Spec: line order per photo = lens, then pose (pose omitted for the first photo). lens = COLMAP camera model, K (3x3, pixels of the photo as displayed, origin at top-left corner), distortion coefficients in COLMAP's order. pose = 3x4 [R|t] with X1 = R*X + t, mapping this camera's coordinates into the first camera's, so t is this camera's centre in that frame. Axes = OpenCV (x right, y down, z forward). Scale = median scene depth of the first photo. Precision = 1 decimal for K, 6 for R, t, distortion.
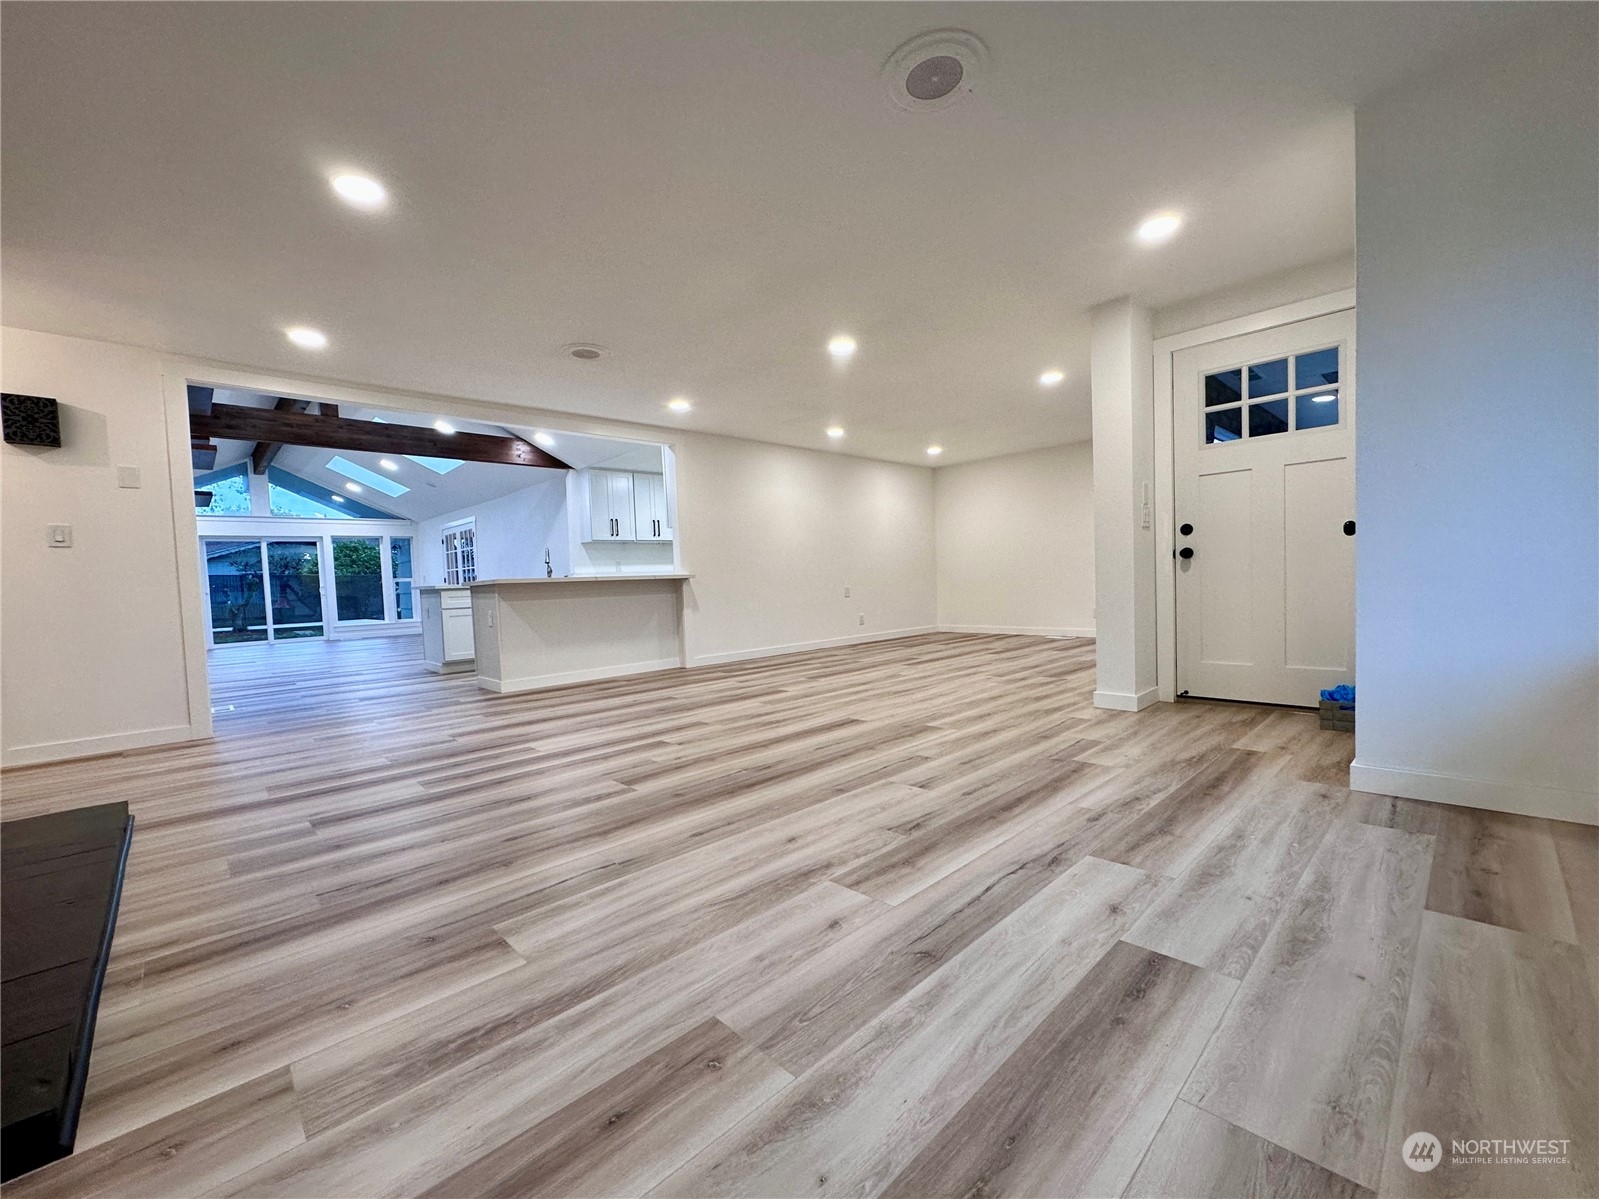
lens RADIAL K [[651.6, 0, 810.4], [0, 651.6, 599.8], [0, 0, 1]] dist [-0.001373, -0.000084]
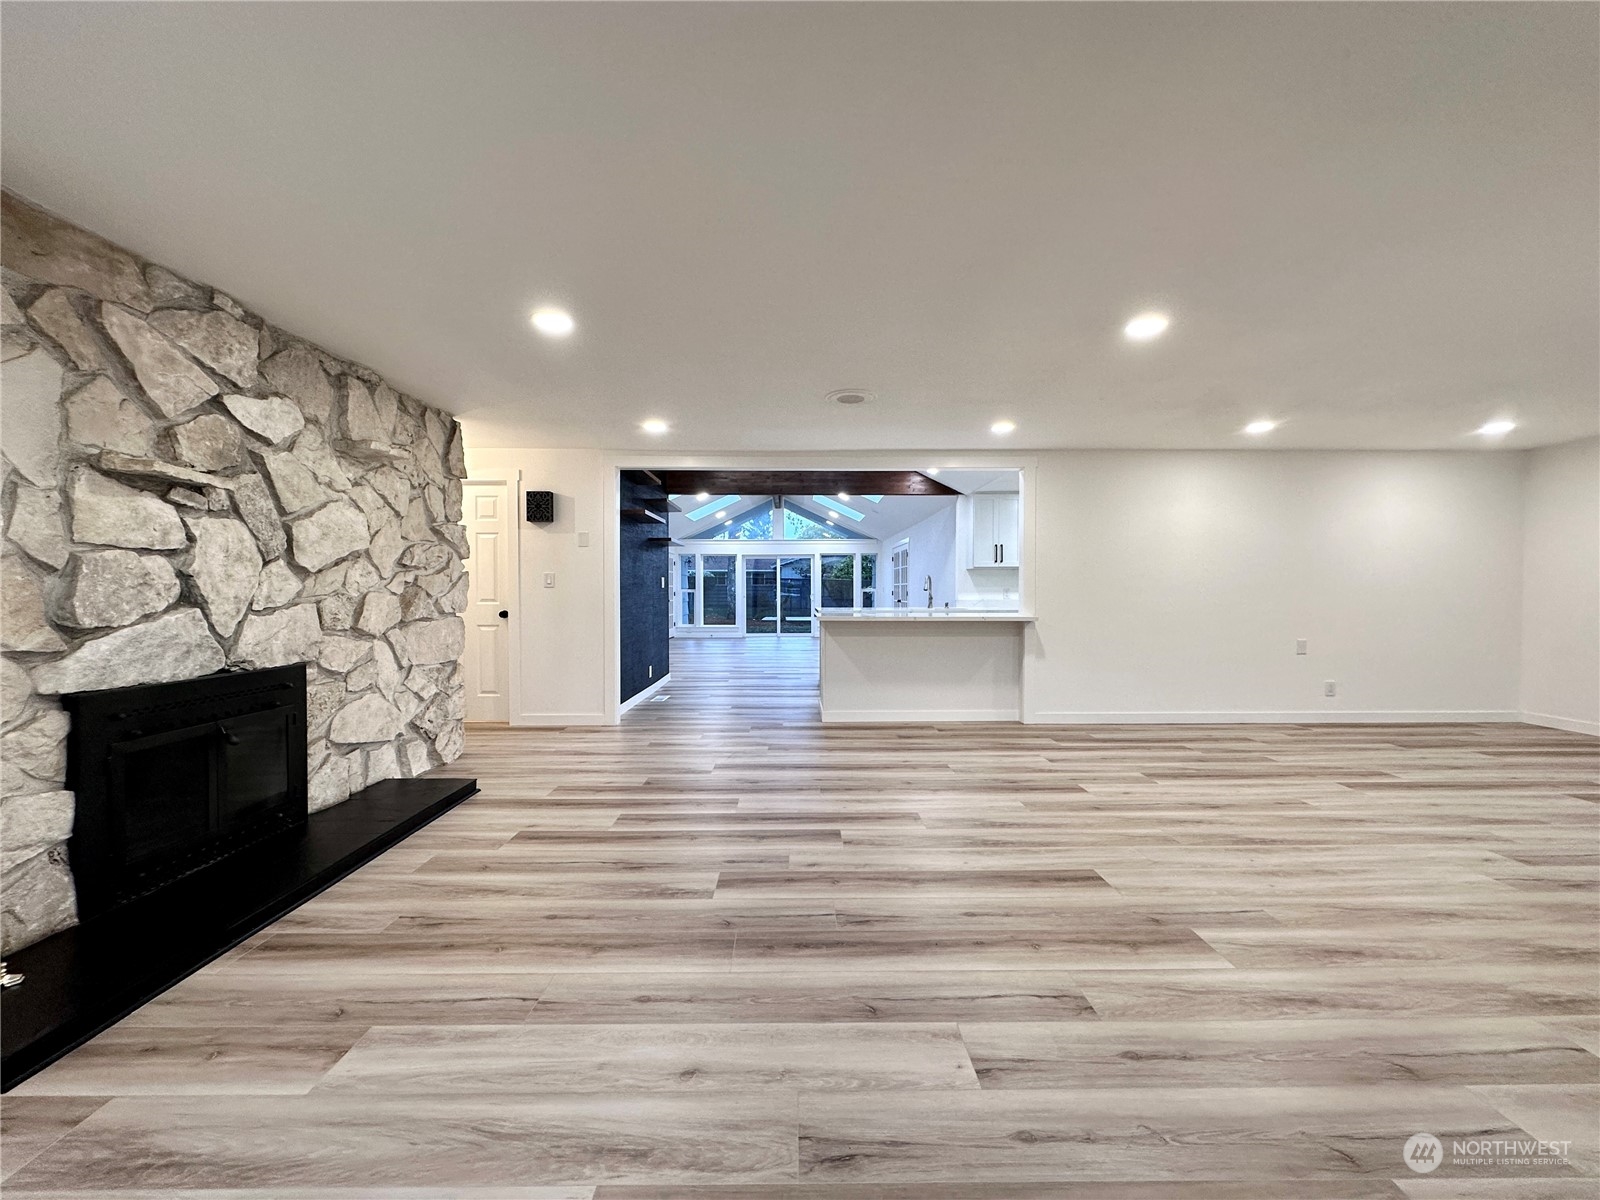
lens RADIAL K [[637.7, 0, 806.7], [0, 637.7, 596.8], [0, 0, 1]] dist [0.000270, 0.000013]
pose [[0.725462, 0.047526, -0.686620, 0.361956], [-0.051825, 0.998553, 0.014360, -0.126792], [0.686308, 0.025166, 0.726875, 0.369181]]
